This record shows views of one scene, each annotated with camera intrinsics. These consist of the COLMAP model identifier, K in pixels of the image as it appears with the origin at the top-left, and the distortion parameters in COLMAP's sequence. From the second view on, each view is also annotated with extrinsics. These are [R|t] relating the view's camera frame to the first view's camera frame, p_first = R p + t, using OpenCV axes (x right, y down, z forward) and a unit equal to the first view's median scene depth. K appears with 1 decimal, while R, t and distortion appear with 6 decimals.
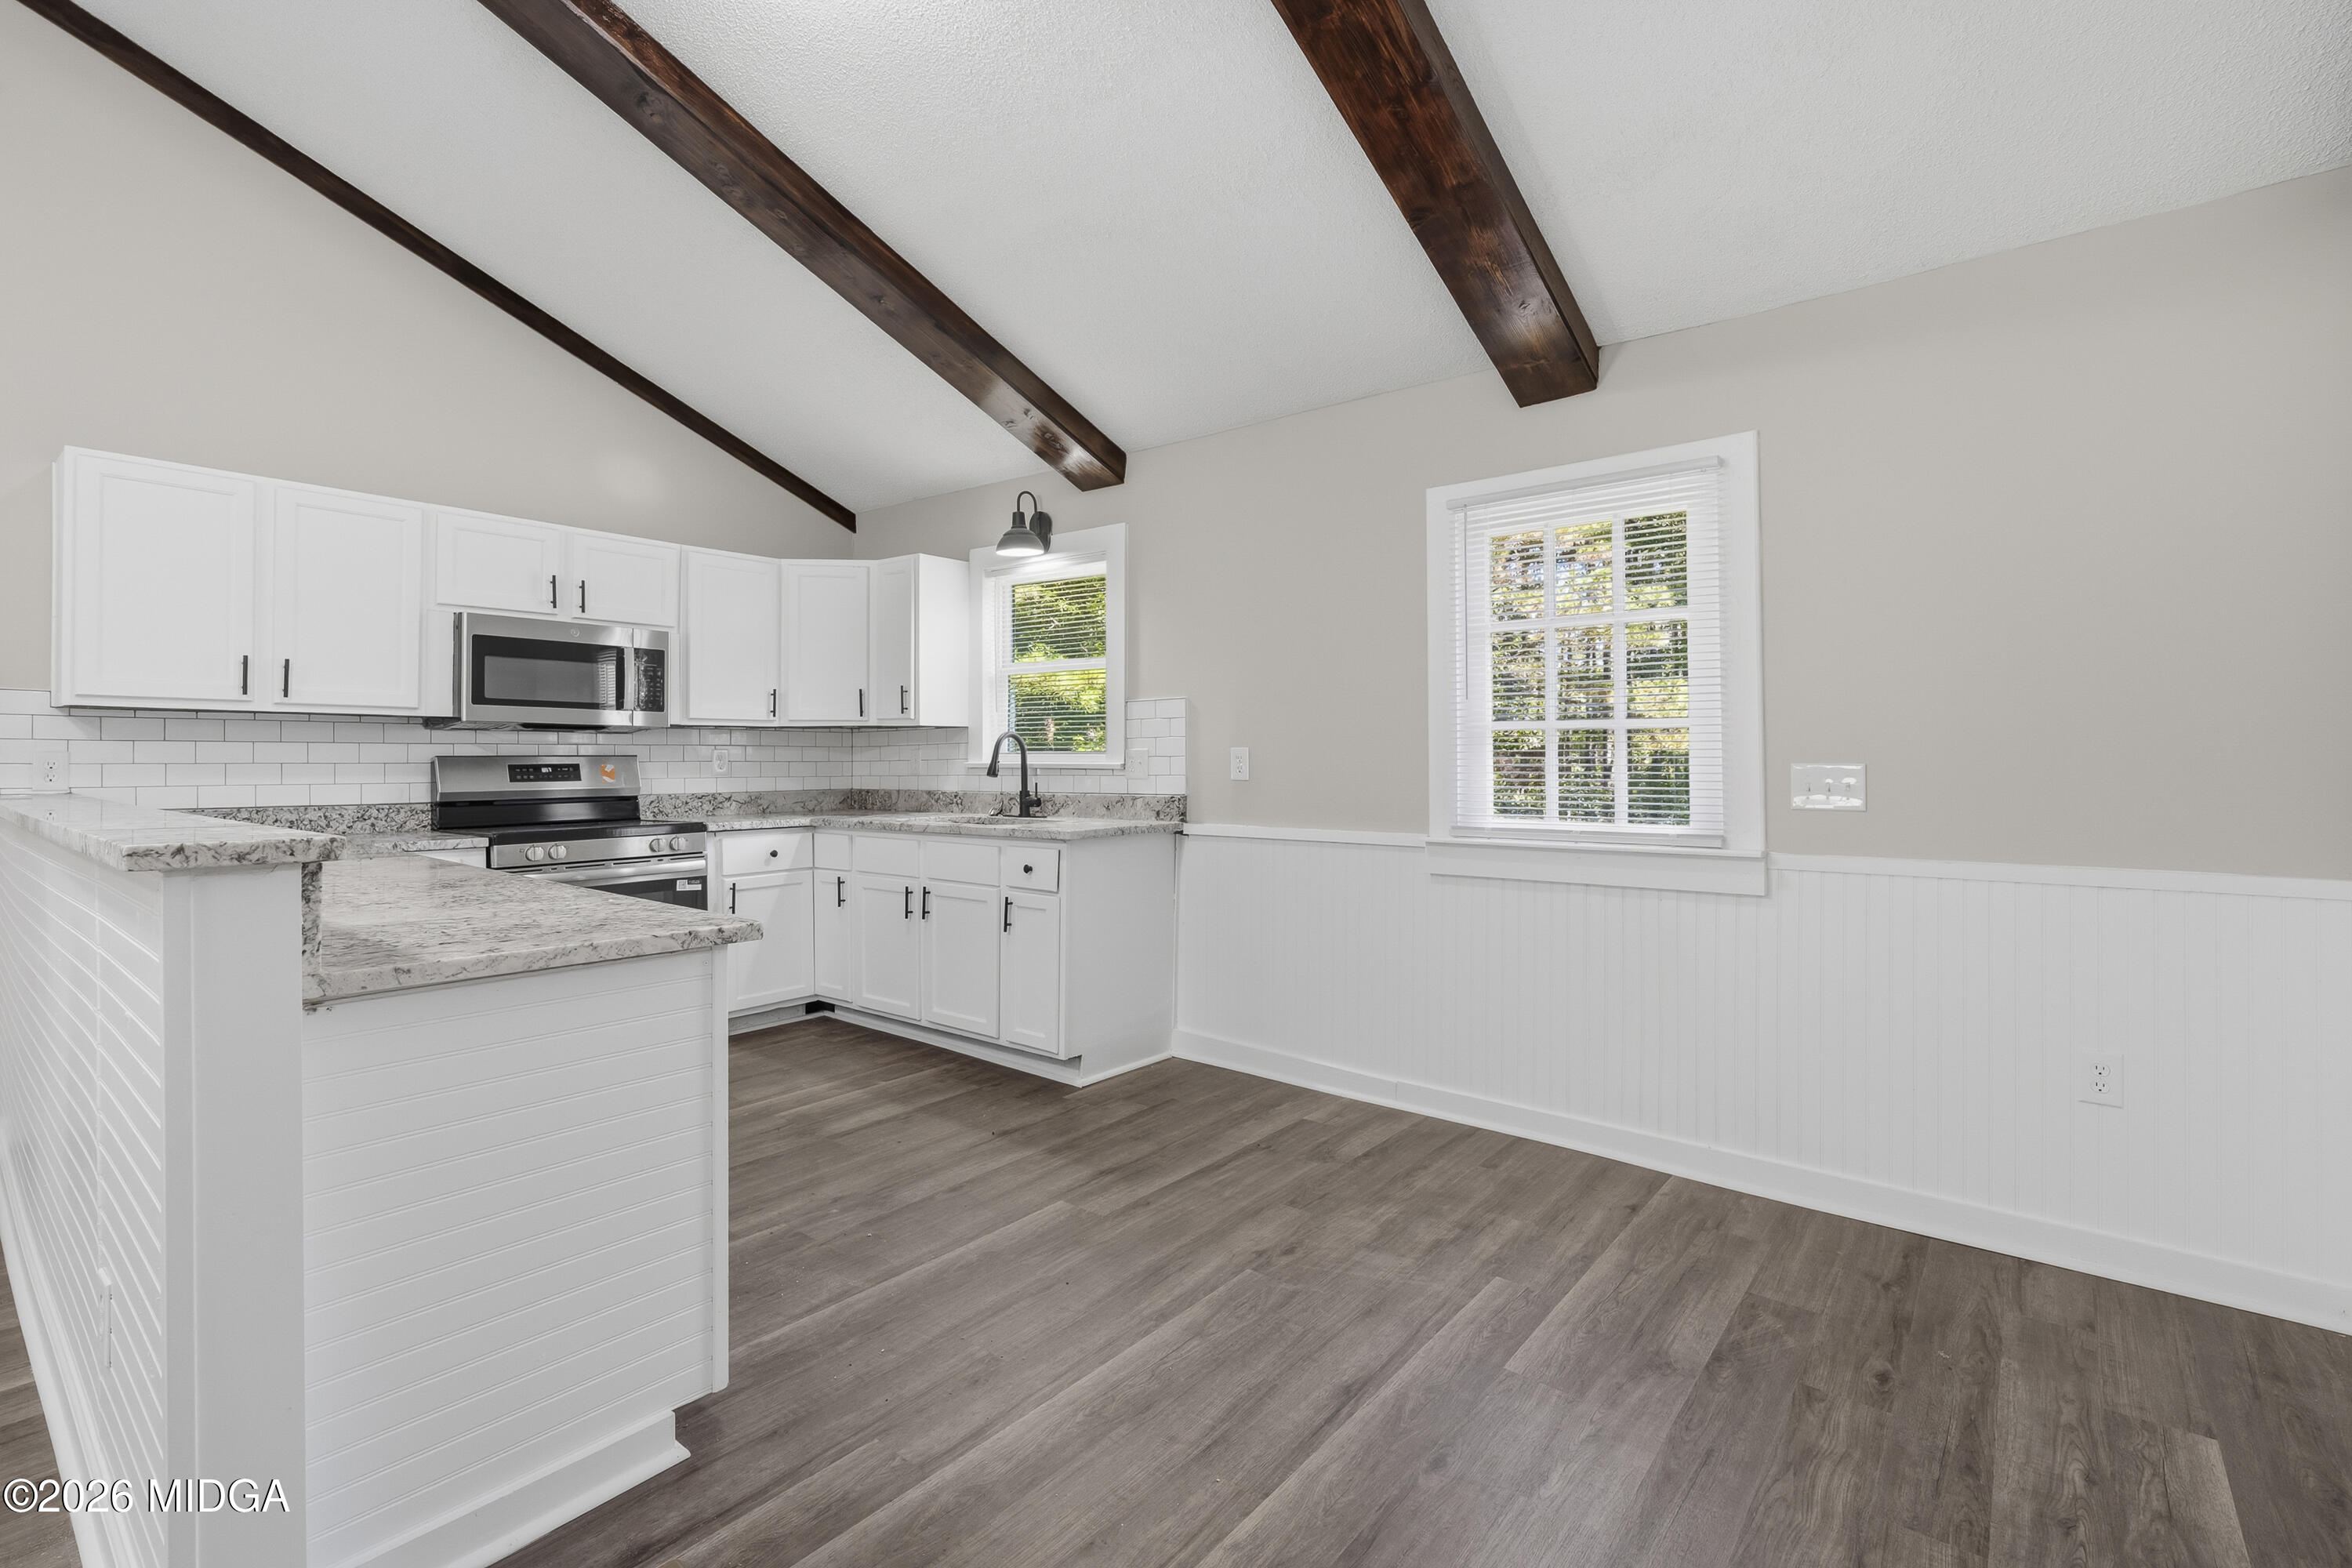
lens RADIAL K [[1065.6, 0, 1177.4], [0, 1065.6, 752.7], [0, 0, 1]] dist [-0.012925, 0.003497]
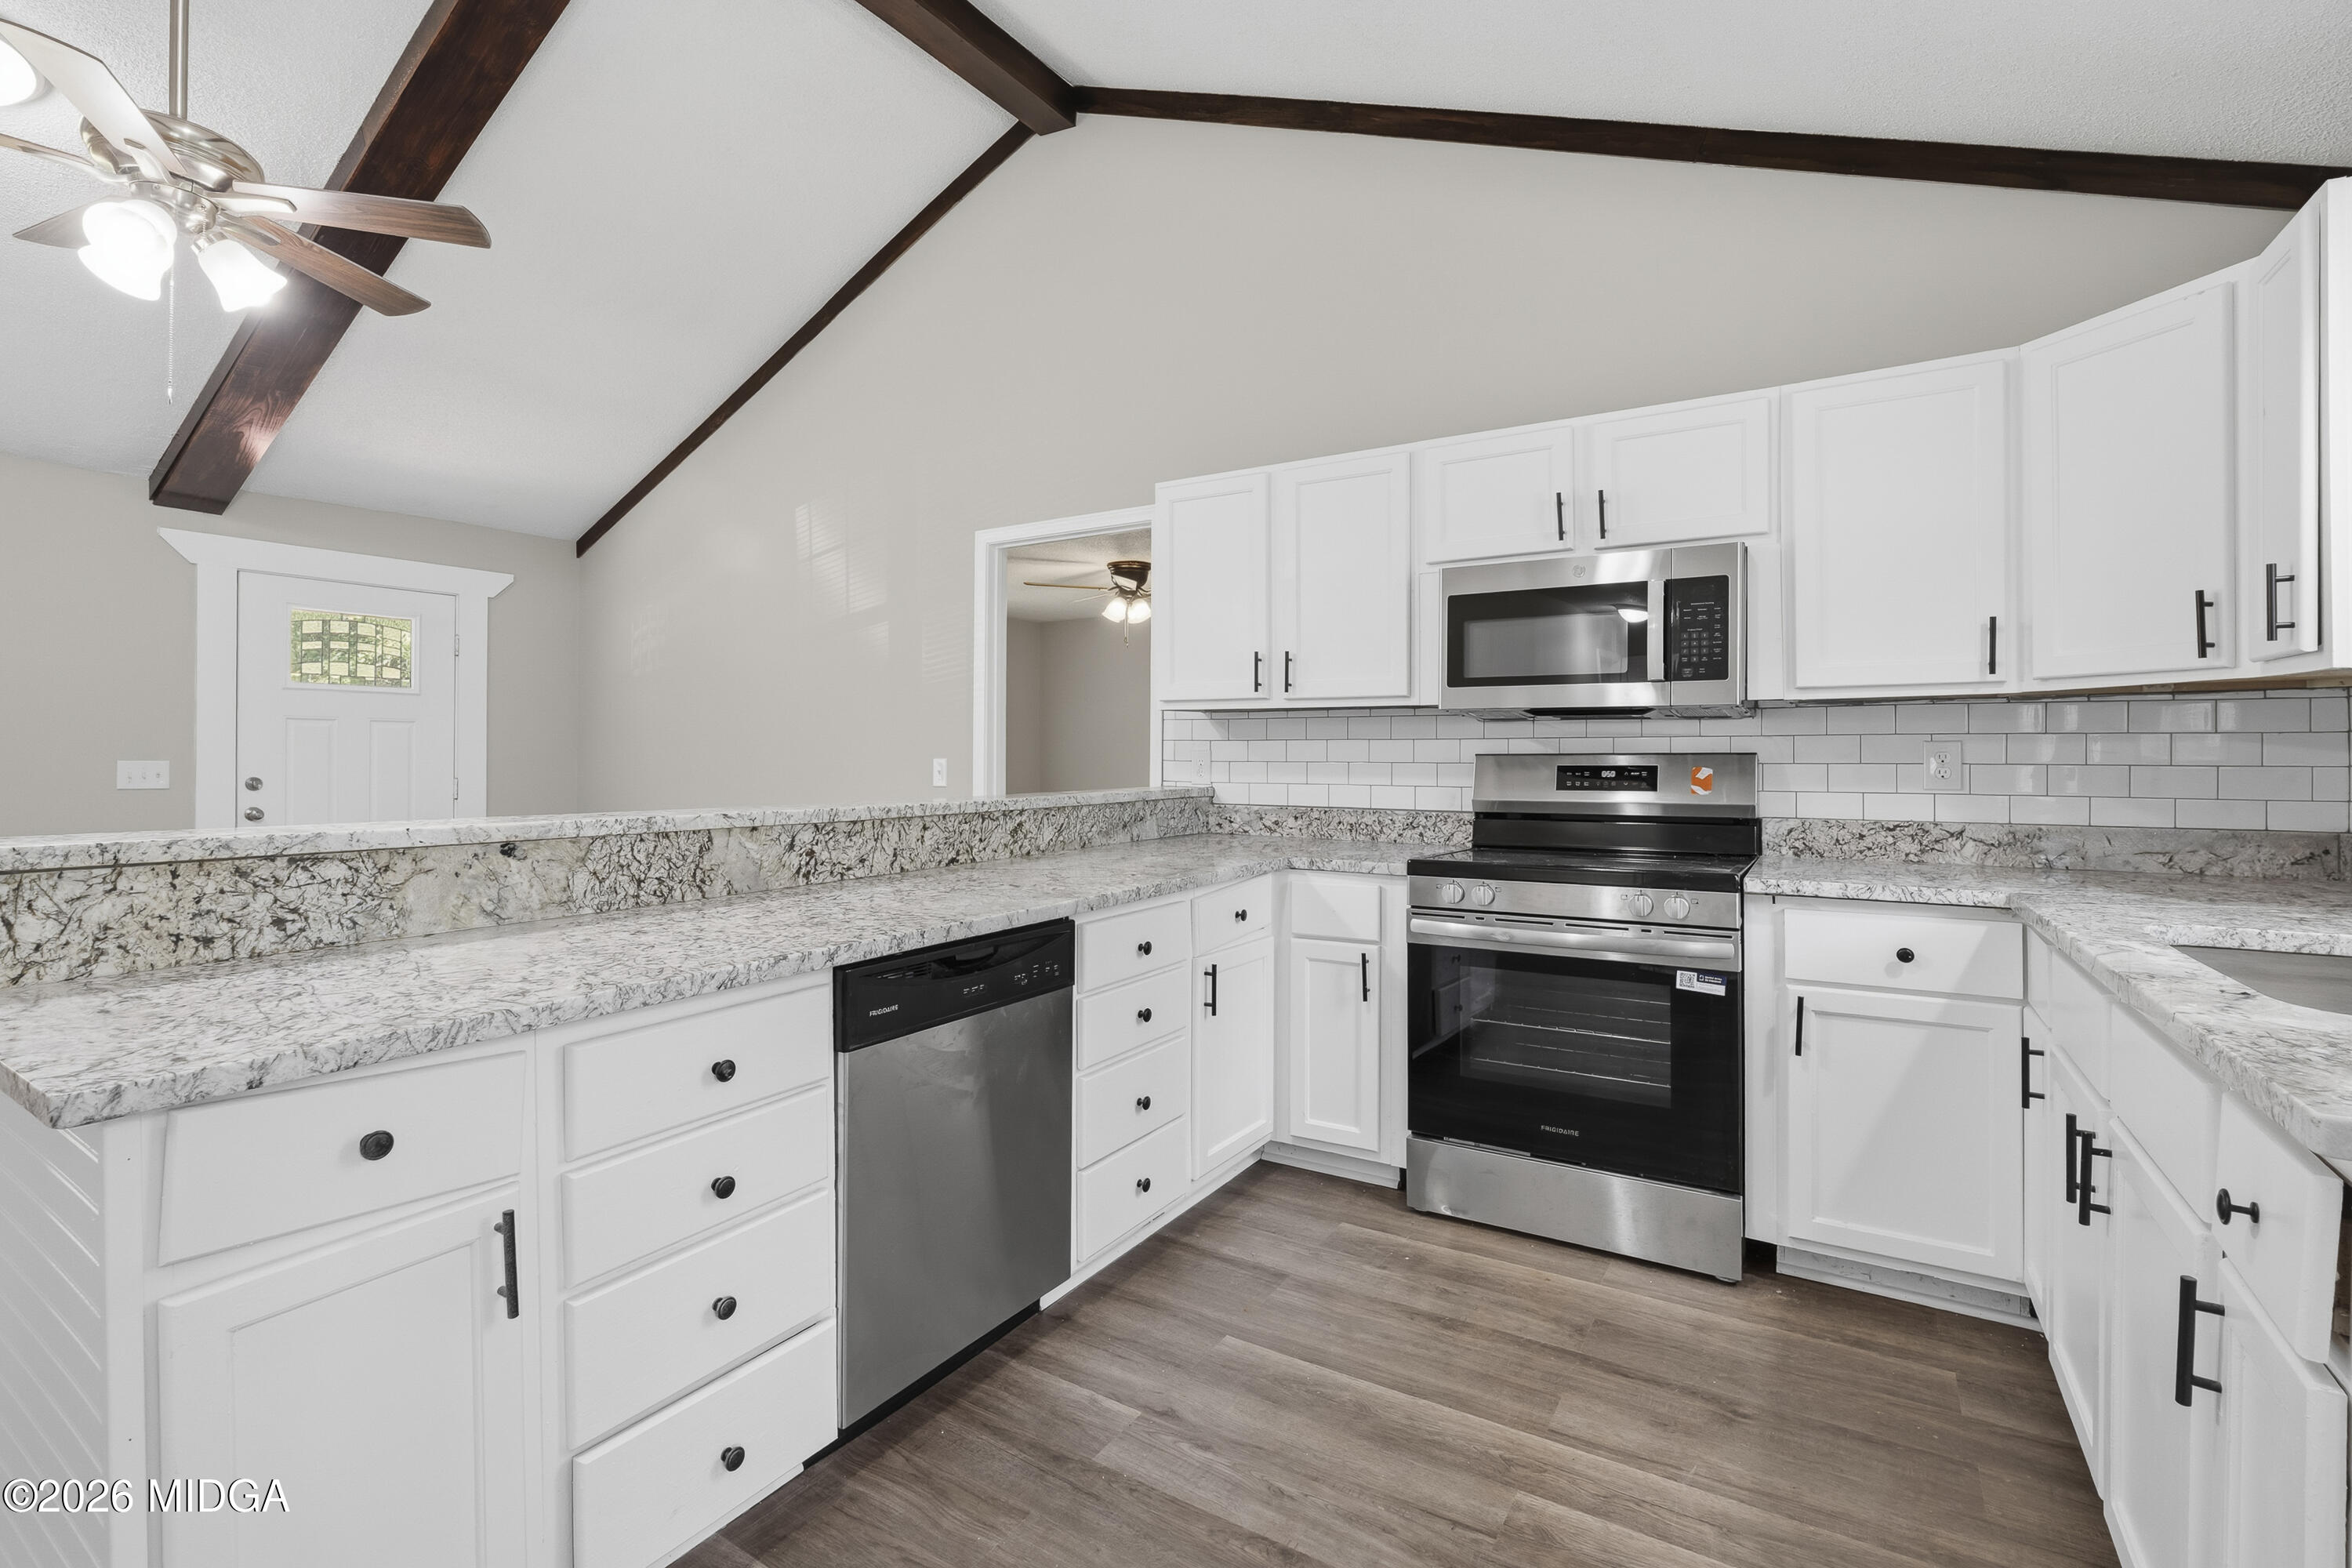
lens RADIAL K [[1065.6, 0, 1160.8], [0, 1065.6, 753.1], [0, 0, 1]] dist [-0.012925, 0.003497]
pose [[0.107242, 0.001042, -0.994232, 0.081777], [0.004640, 0.999988, 0.001548, -0.000058], [0.994222, -0.004780, 0.107236, 0.746306]]
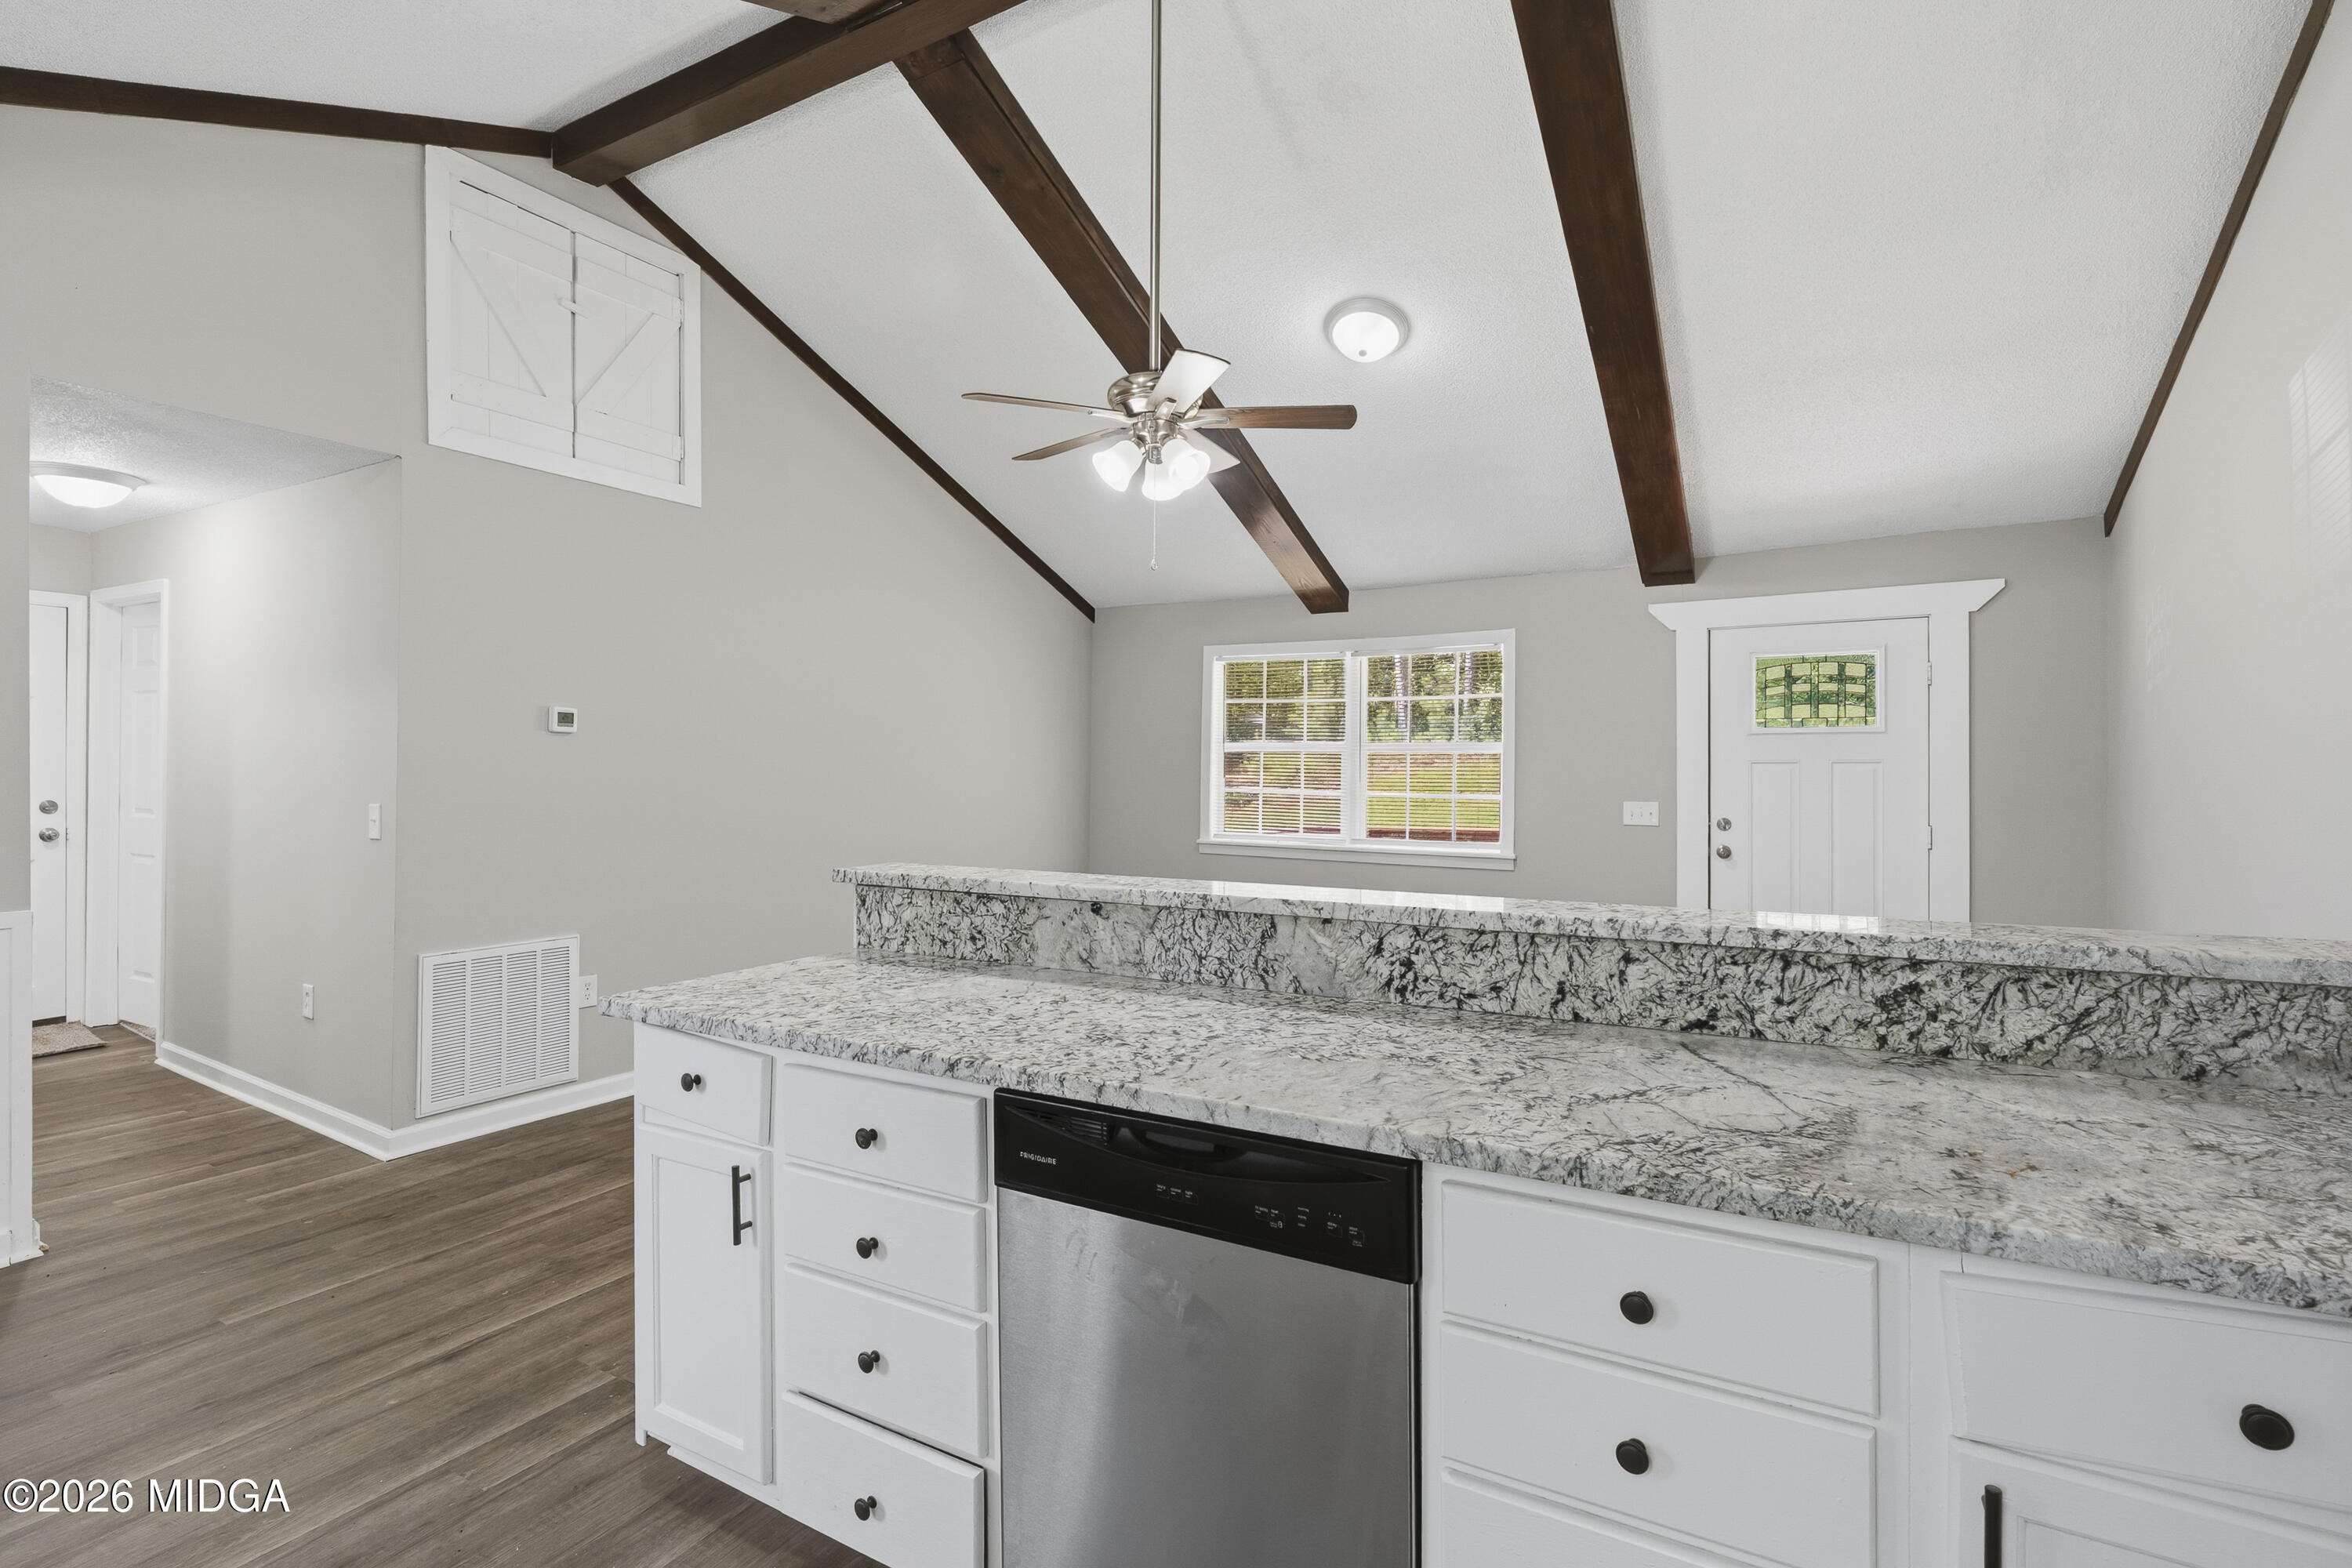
lens RADIAL K [[1065.6, 0, 1172.2], [0, 1065.6, 770.3], [0, 0, 1]] dist [-0.012925, 0.003497]
pose [[-0.988200, 0.002759, -0.153147, -0.398775], [0.004849, 0.999900, -0.013279, -0.022616], [0.153095, -0.013865, -0.988114, 1.074373]]
